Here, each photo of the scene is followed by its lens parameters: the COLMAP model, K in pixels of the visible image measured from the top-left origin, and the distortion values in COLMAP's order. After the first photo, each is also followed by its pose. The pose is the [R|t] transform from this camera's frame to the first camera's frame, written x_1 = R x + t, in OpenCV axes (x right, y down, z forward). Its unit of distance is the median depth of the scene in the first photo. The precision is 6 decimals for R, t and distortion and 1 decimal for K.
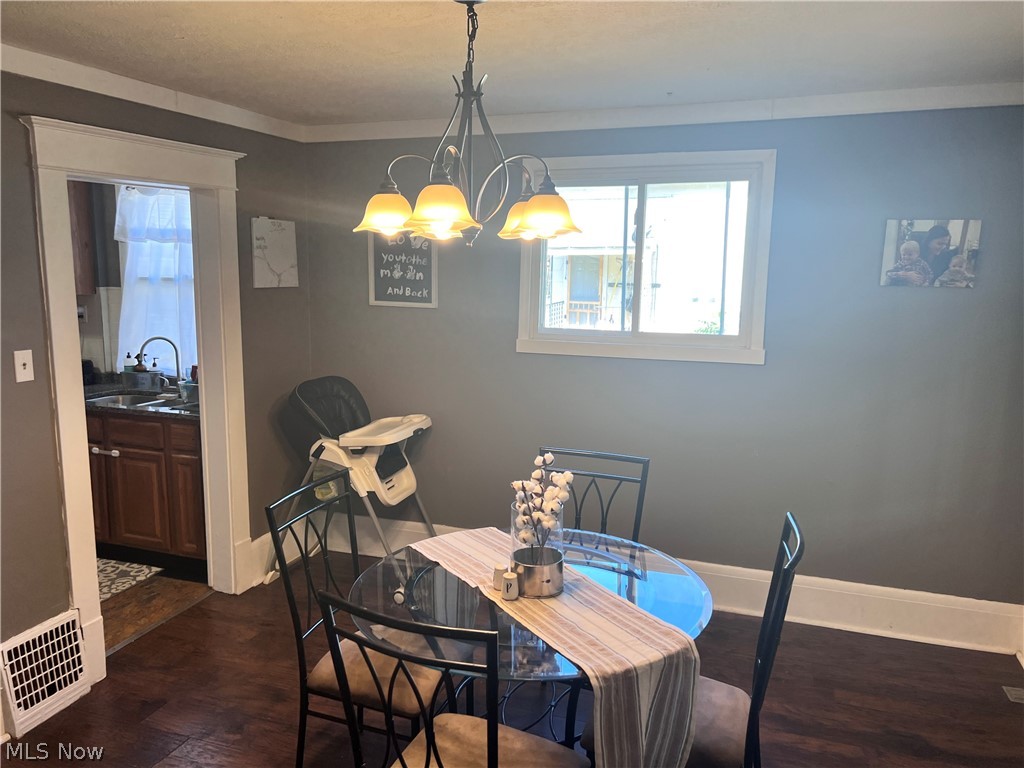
lens RADIAL K [[768.3, 0, 512.0], [0, 768.3, 384.0], [0, 0, 1]] dist [-0.001767, -0.000044]
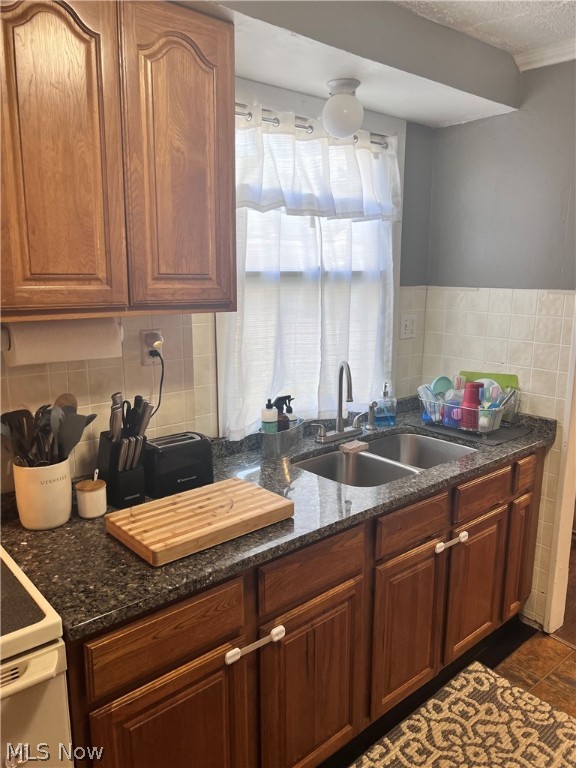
lens RADIAL K [[576.2, 0, 288.0], [0, 576.2, 384.0], [0, 0, 1]] dist [-0.001767, -0.000044]
pose [[0.498250, -0.175495, 0.849087, -0.932297], [0.139998, 0.982735, 0.120966, -0.113368], [-0.855656, 0.058599, 0.514216, 0.815148]]
